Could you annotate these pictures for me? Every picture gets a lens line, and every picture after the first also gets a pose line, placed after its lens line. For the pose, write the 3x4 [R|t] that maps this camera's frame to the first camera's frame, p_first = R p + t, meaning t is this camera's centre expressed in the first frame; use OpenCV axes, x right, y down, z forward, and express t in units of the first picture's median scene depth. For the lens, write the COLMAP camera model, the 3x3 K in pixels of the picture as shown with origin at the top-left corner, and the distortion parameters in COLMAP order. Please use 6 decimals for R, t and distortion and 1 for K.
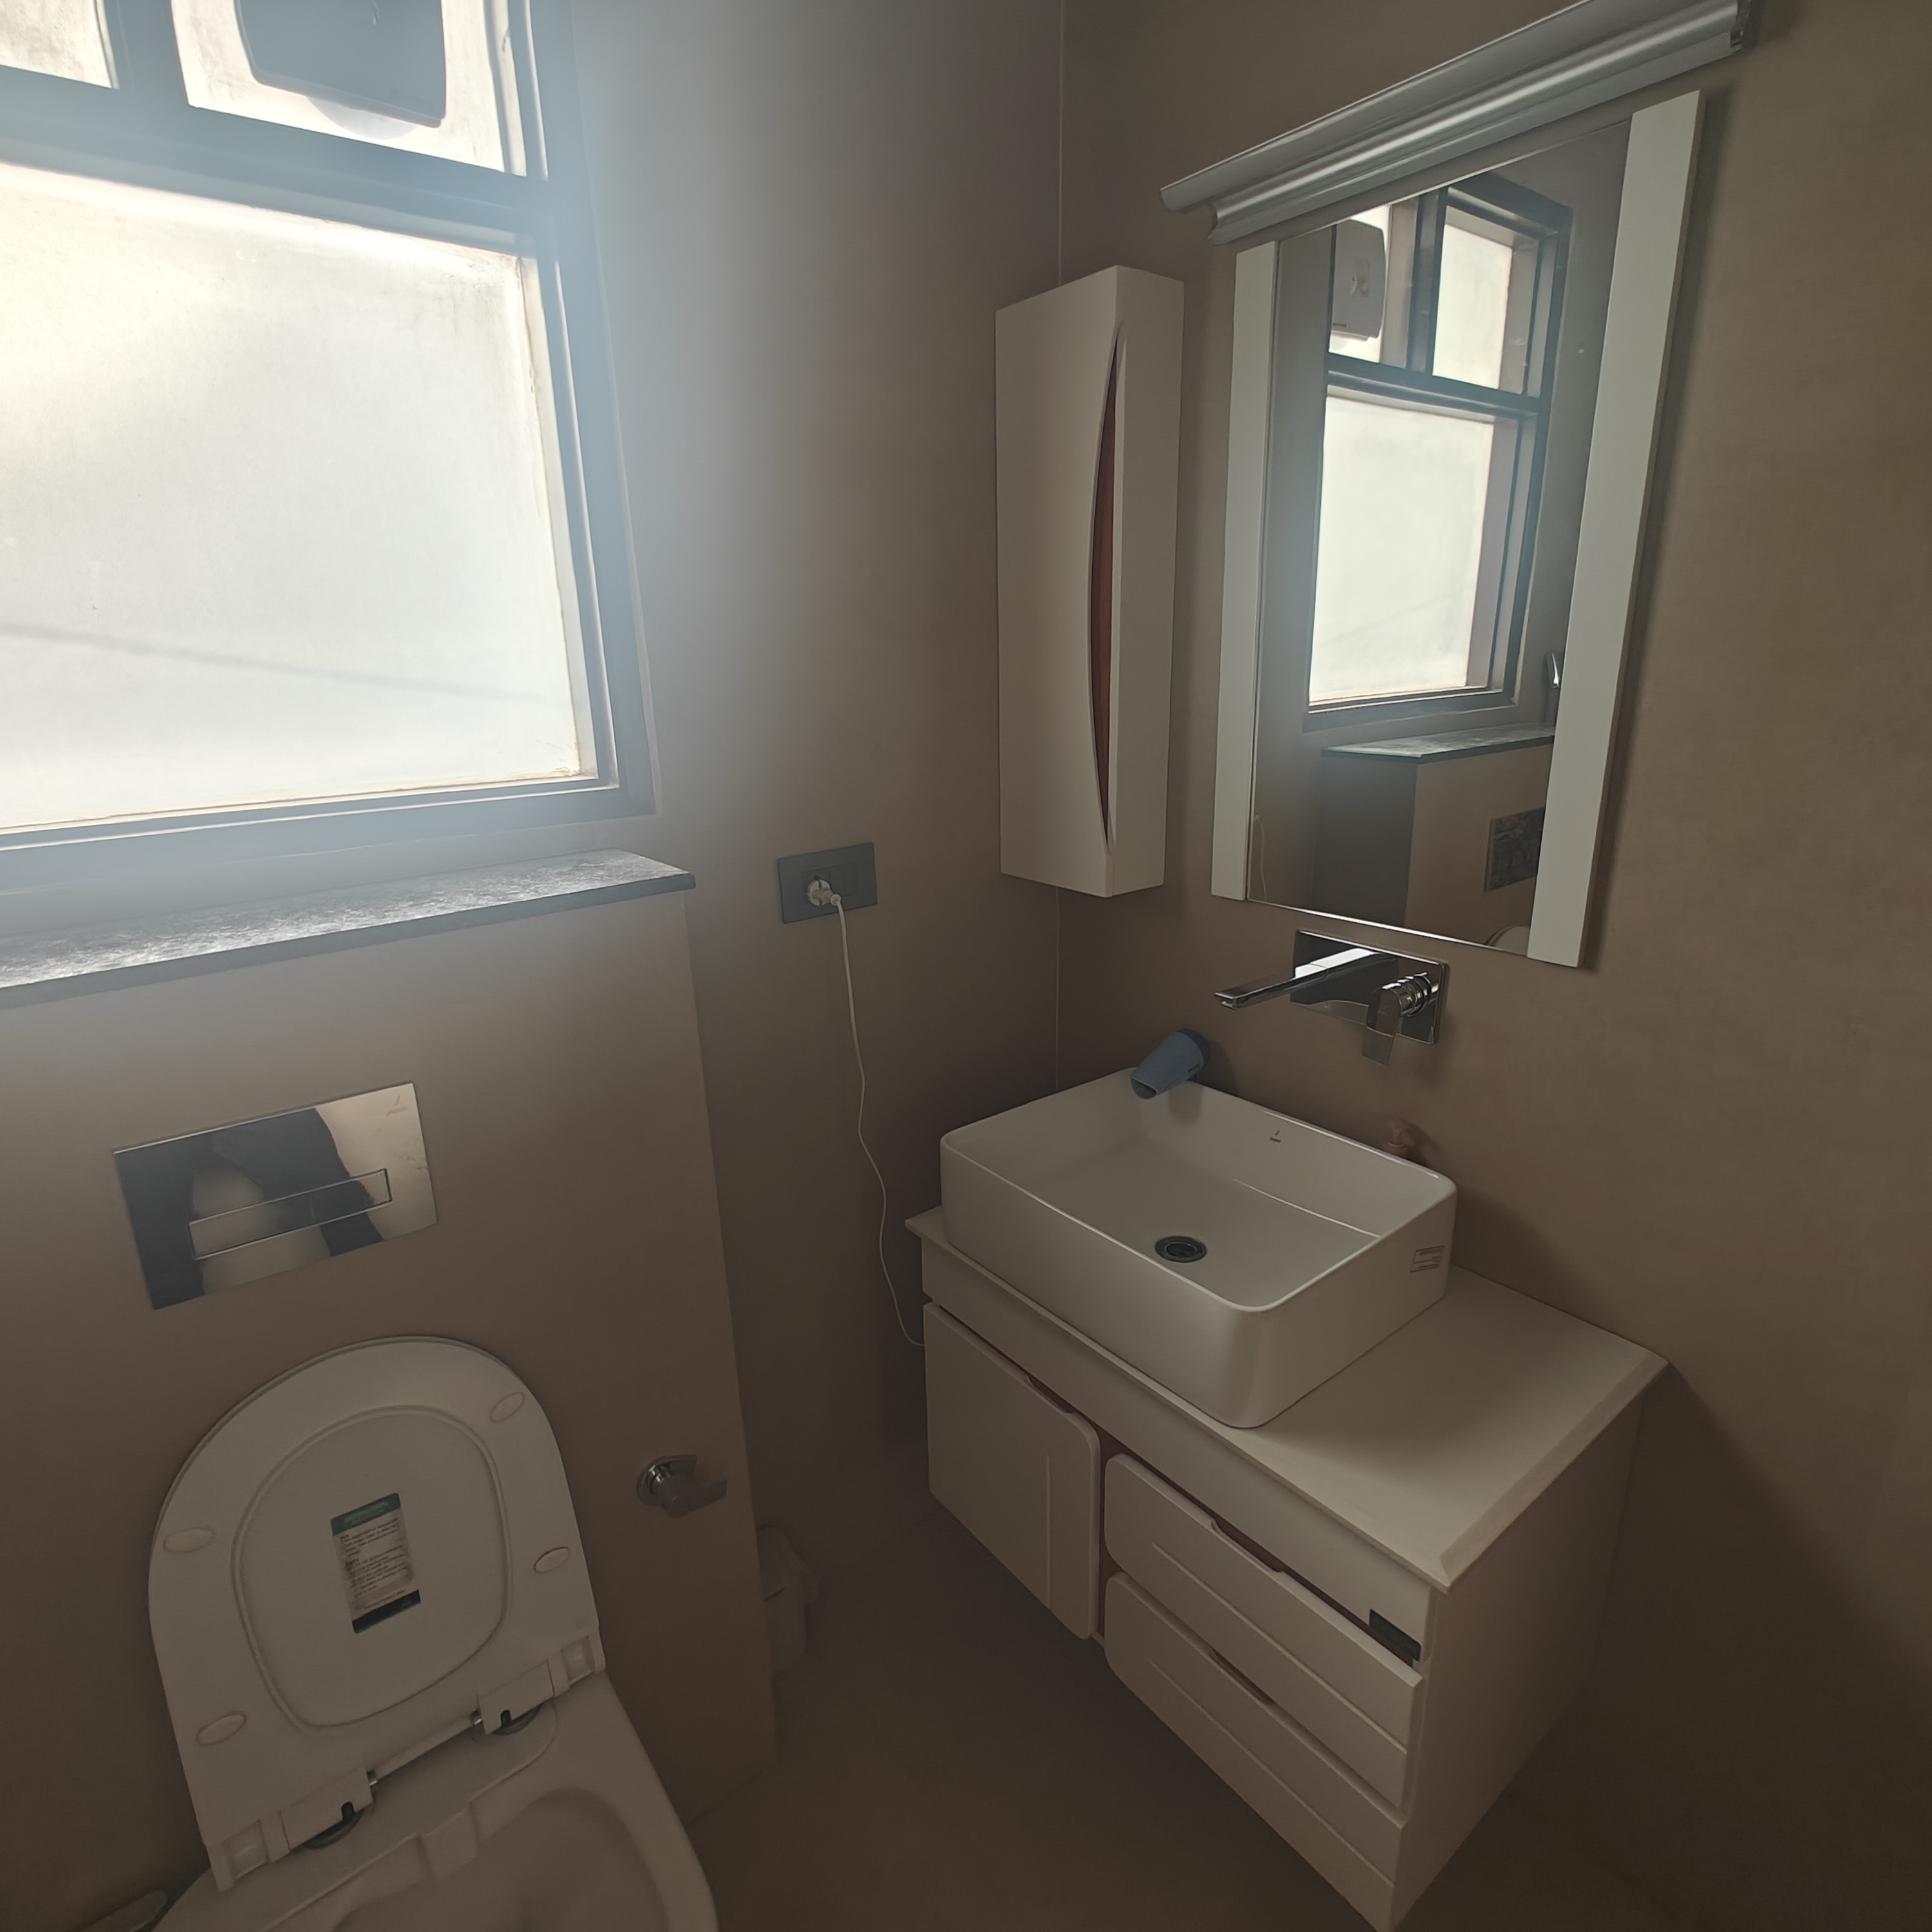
lens RADIAL K [[1080.0, 0, 966.2], [0, 1080.0, 960.3], [0, 0, 1]] dist [0.000679, -0.000847]
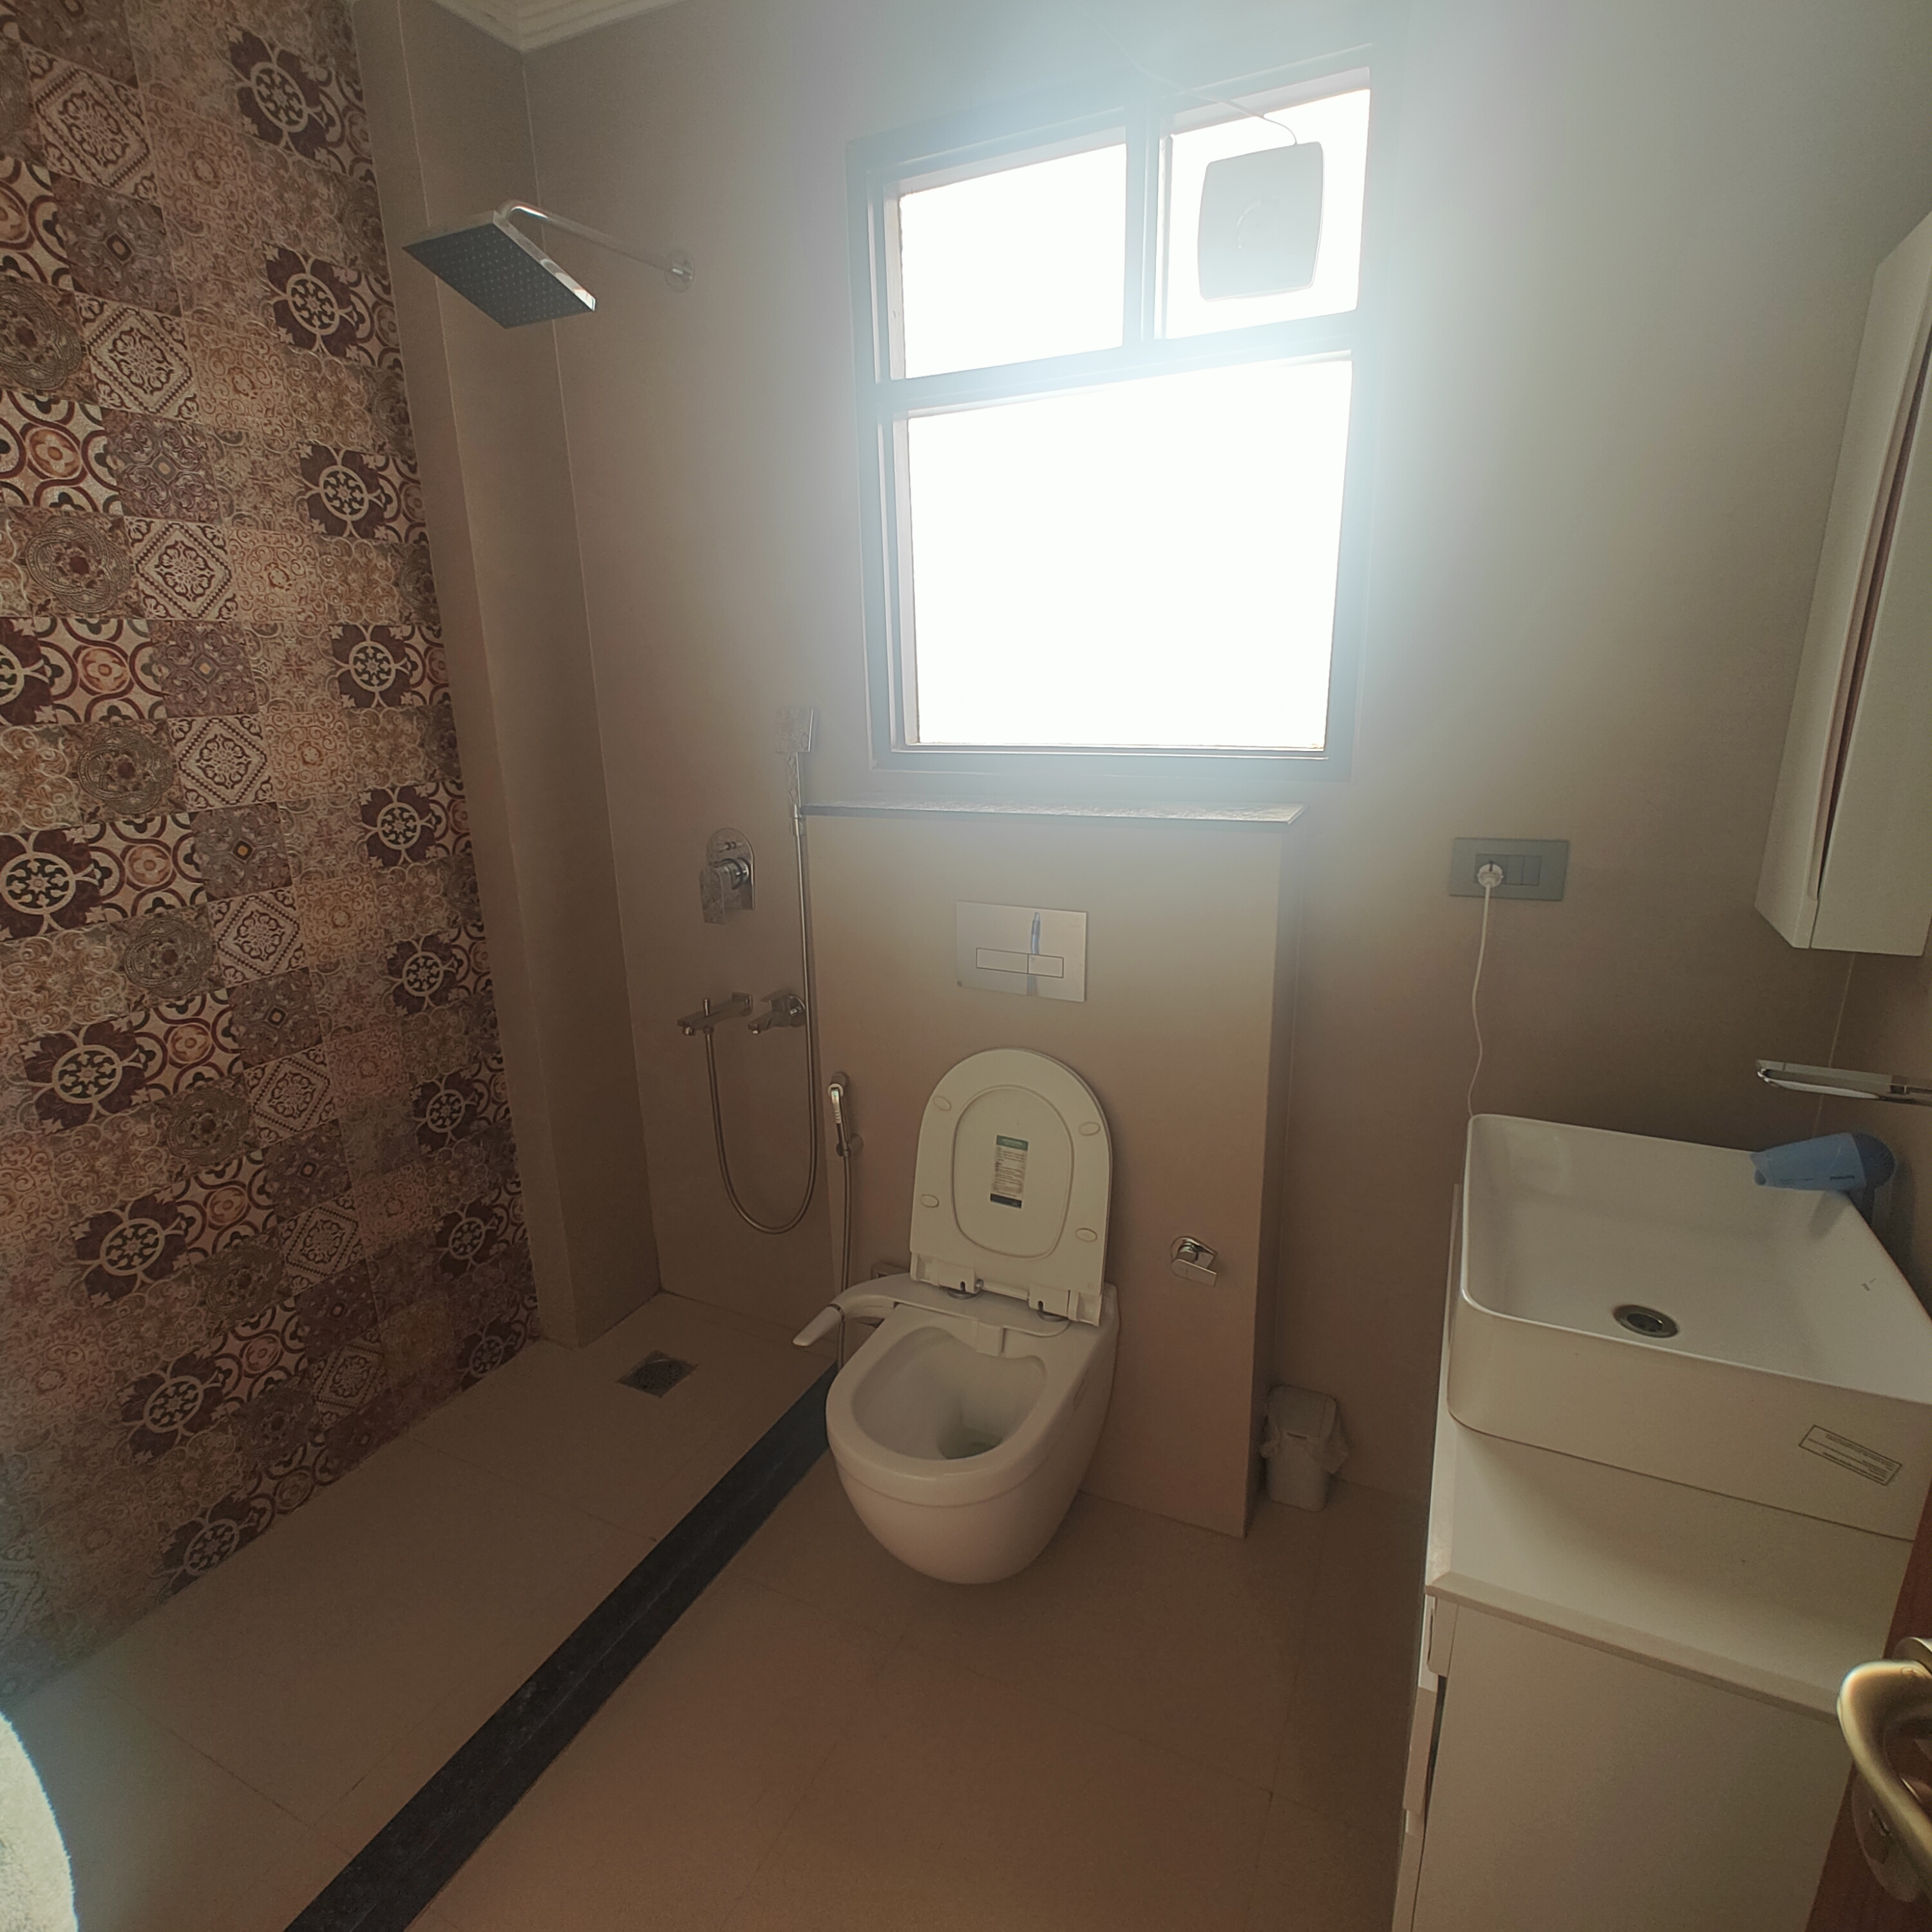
lens RADIAL K [[1080.0, 0, 964.7], [0, 1080.0, 969.1], [0, 0, 1]] dist [0.000679, -0.000847]
pose [[0.445546, 0.264753, -0.855216, 0.827180], [-0.243405, 0.955111, 0.168870, -0.035689], [0.861535, 0.132924, 0.489988, 0.034253]]
